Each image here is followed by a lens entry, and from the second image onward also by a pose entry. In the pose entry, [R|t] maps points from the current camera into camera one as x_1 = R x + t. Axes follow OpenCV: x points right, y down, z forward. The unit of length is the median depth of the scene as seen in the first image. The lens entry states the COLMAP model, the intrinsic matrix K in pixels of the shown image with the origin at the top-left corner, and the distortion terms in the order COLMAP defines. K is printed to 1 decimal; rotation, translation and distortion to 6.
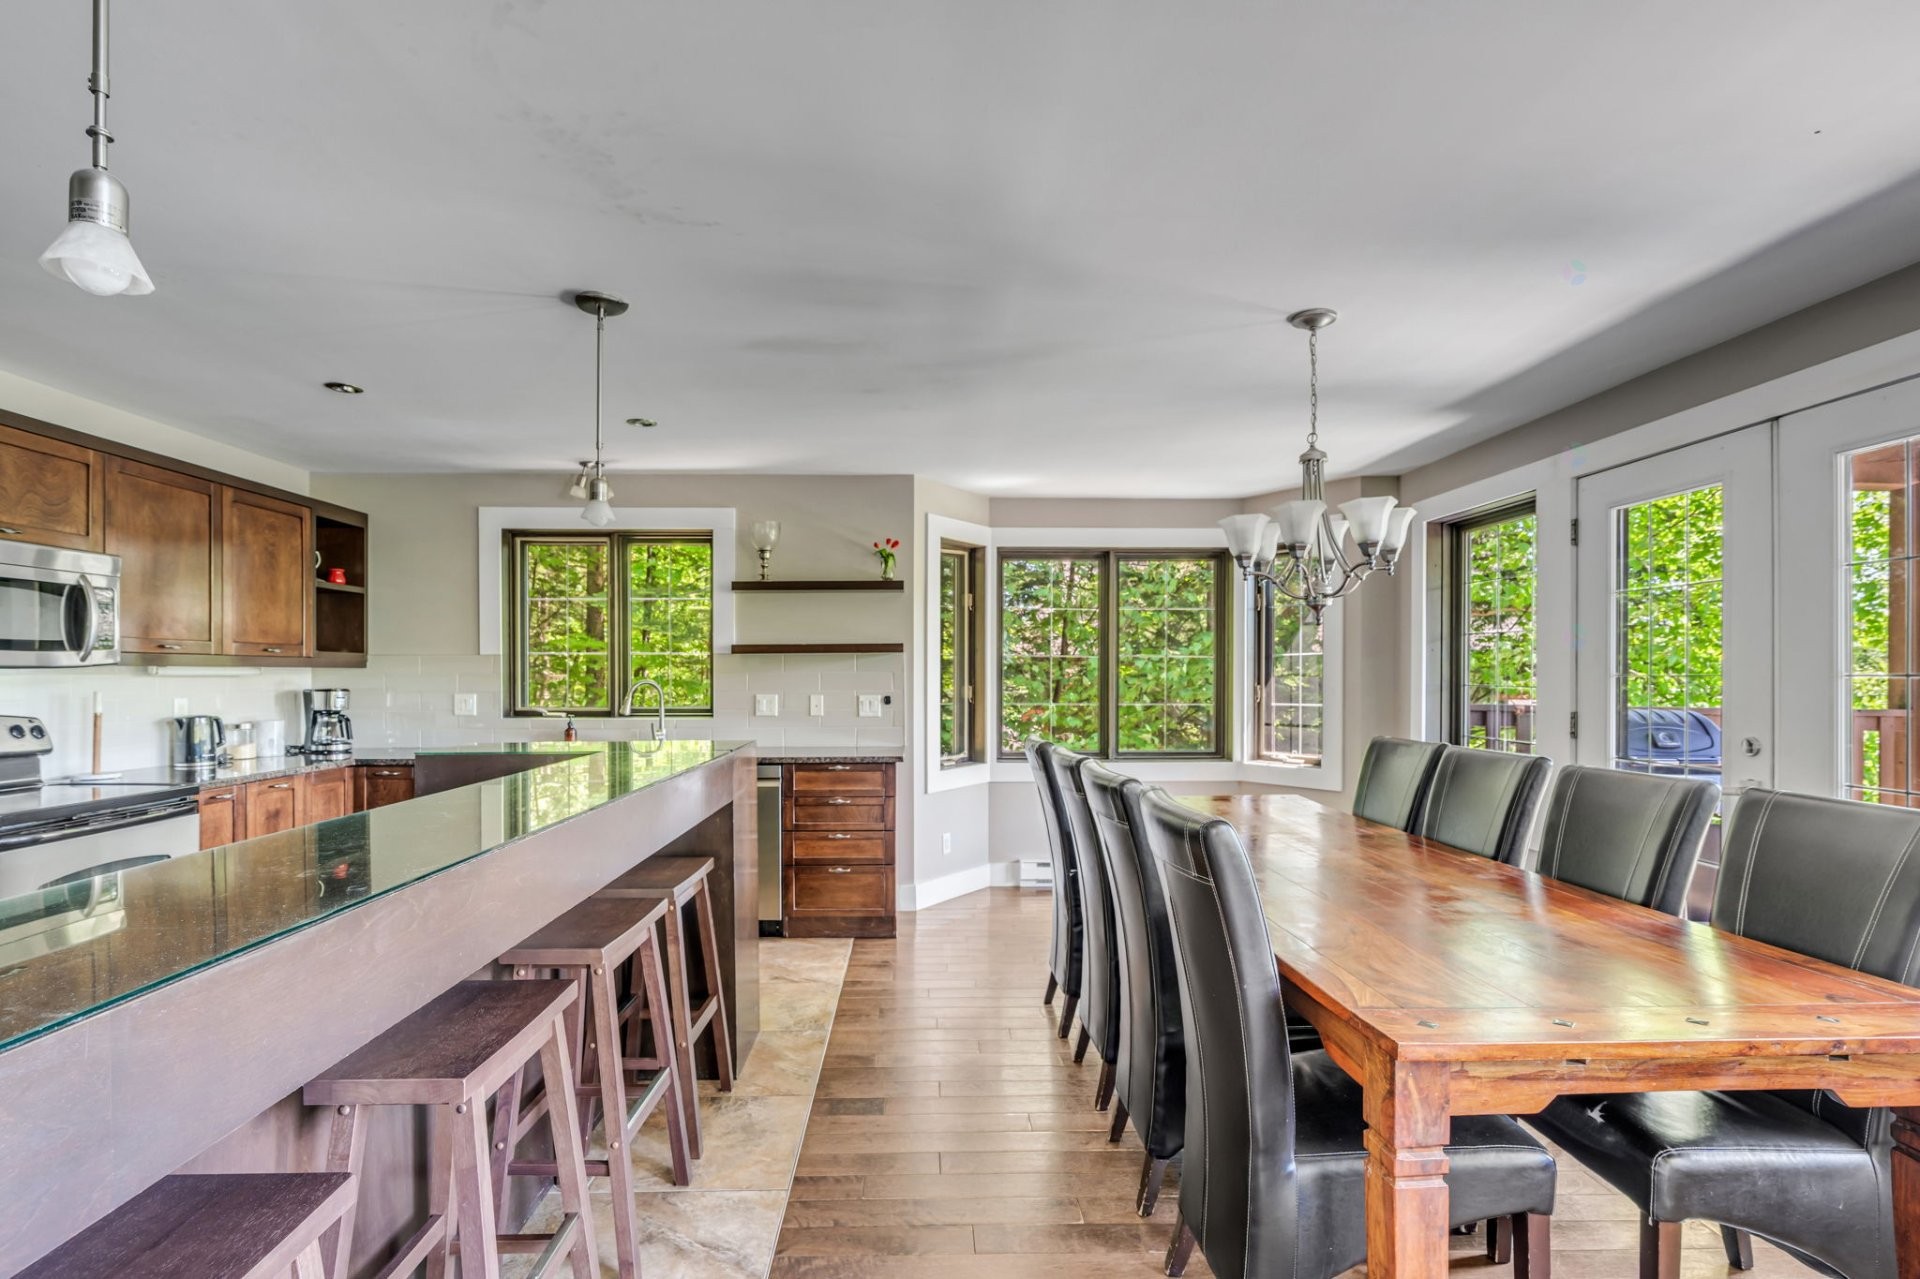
lens RADIAL K [[909.8, 0, 928.2], [0, 909.8, 686.9], [0, 0, 1]] dist [-0.002137, 0.001000]
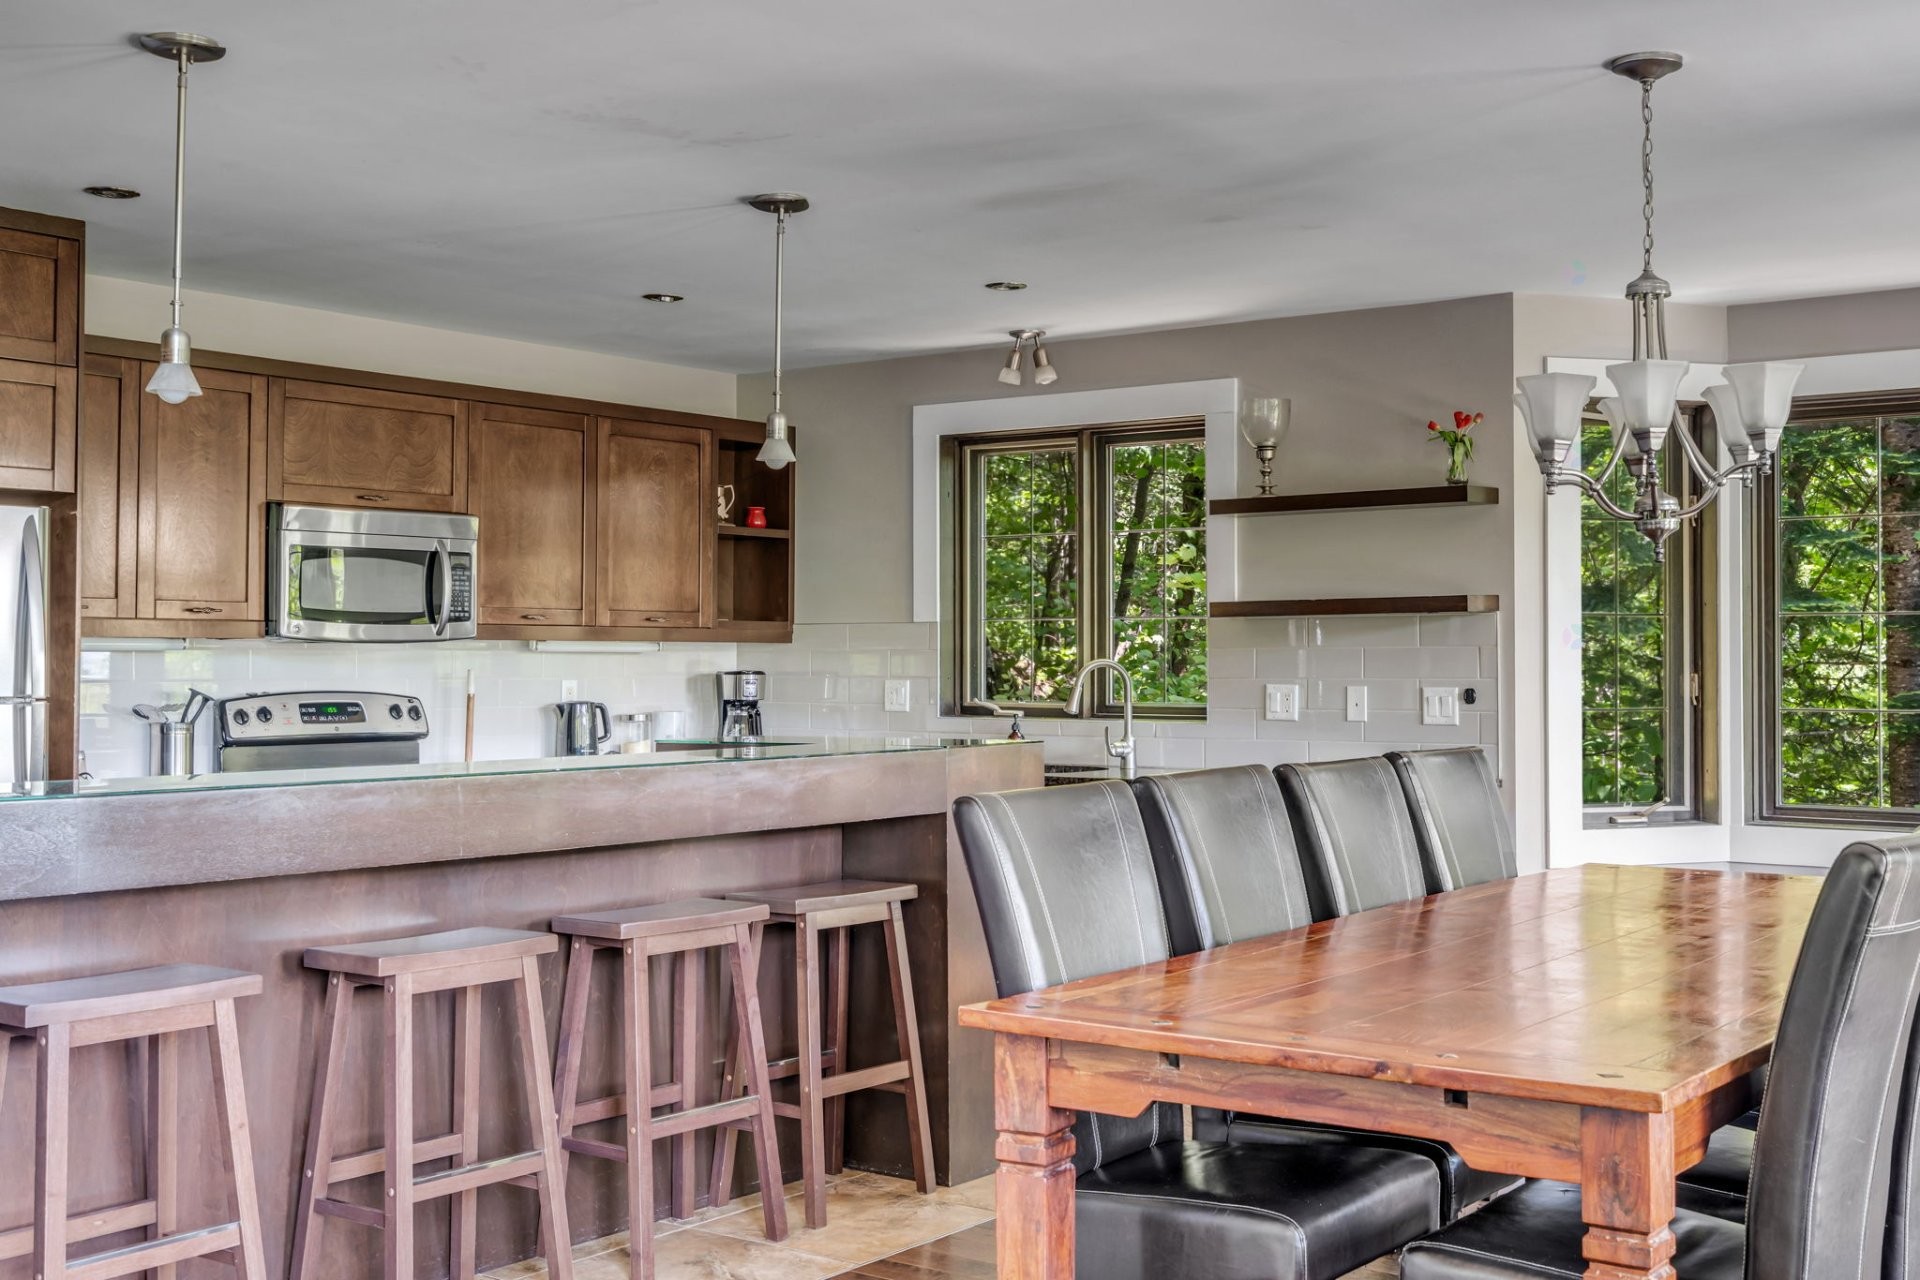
lens RADIAL K [[2108.2, 0, 960.7], [0, 2108.2, 634.9], [0, 0, 1]] dist [-0.014081, 0.000000]
pose [[0.785634, -0.005851, -0.618663, 0.577380], [-0.010486, 0.999686, -0.022771, 0.010646], [0.618602, 0.024377, 0.785326, -0.244353]]
